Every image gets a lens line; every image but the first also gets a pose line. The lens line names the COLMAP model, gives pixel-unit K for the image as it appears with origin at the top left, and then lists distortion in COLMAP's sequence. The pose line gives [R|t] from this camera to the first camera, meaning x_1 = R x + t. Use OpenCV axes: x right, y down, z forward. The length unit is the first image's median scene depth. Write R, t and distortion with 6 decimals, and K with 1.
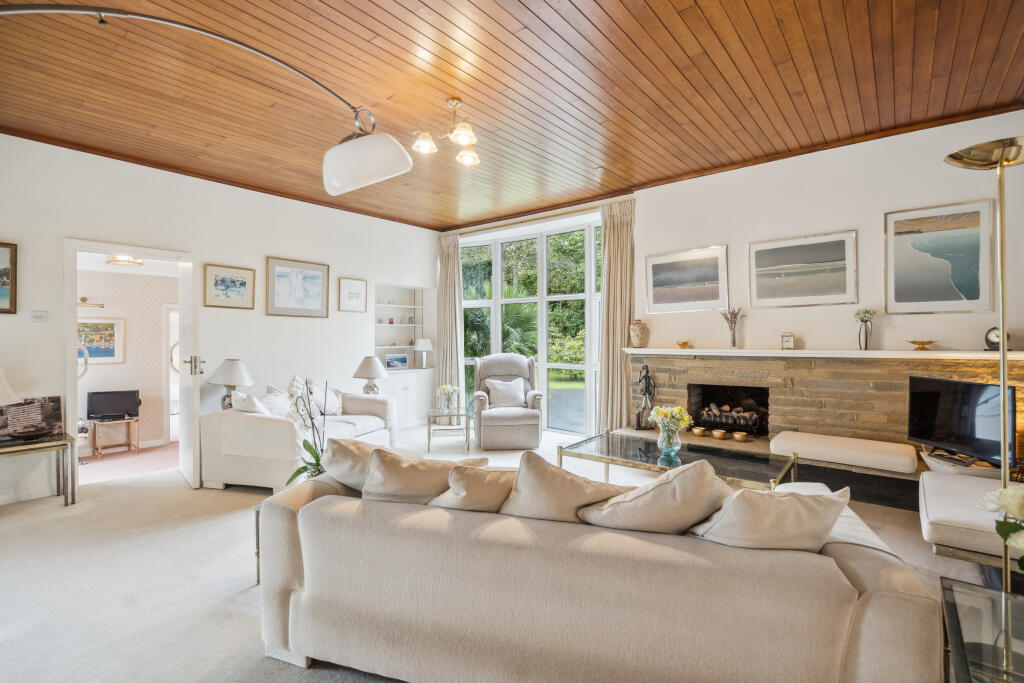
lens RADIAL K [[475.3, 0, 509.8], [0, 475.3, 338.0], [0, 0, 1]] dist [-0.001082, 0.000227]
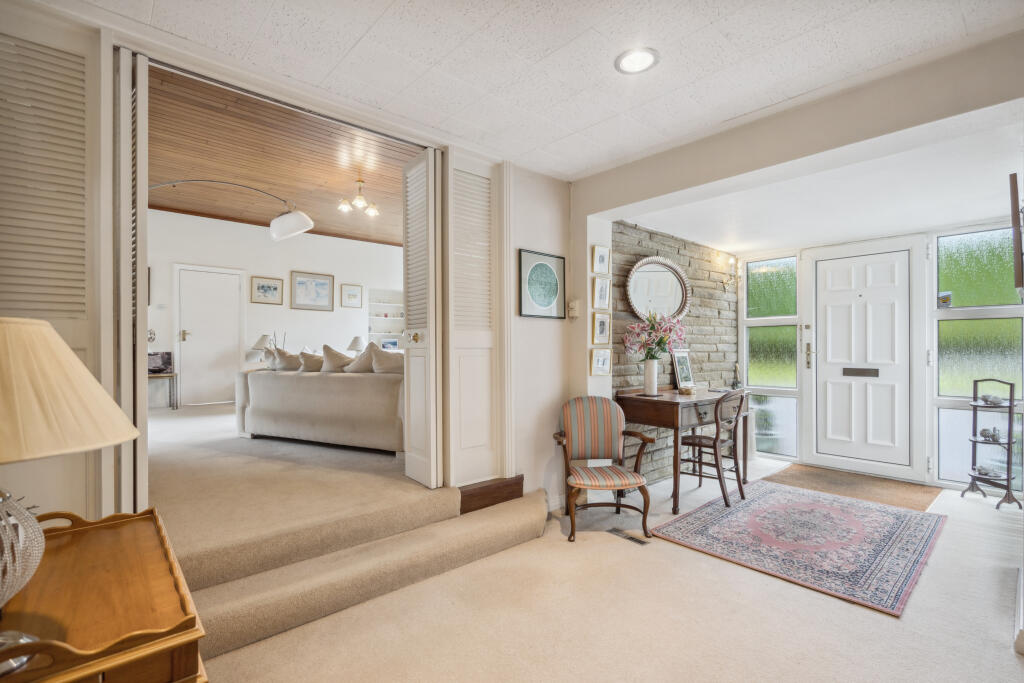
lens RADIAL K [[475.3, 0, 515.2], [0, 475.3, 345.7], [0, 0, 1]] dist [-0.001082, 0.000227]
pose [[0.988261, -0.000677, -0.152775, 0.475263], [-0.000324, 0.999979, -0.006525, 0.087097], [0.152776, 0.006498, 0.988239, -0.446155]]
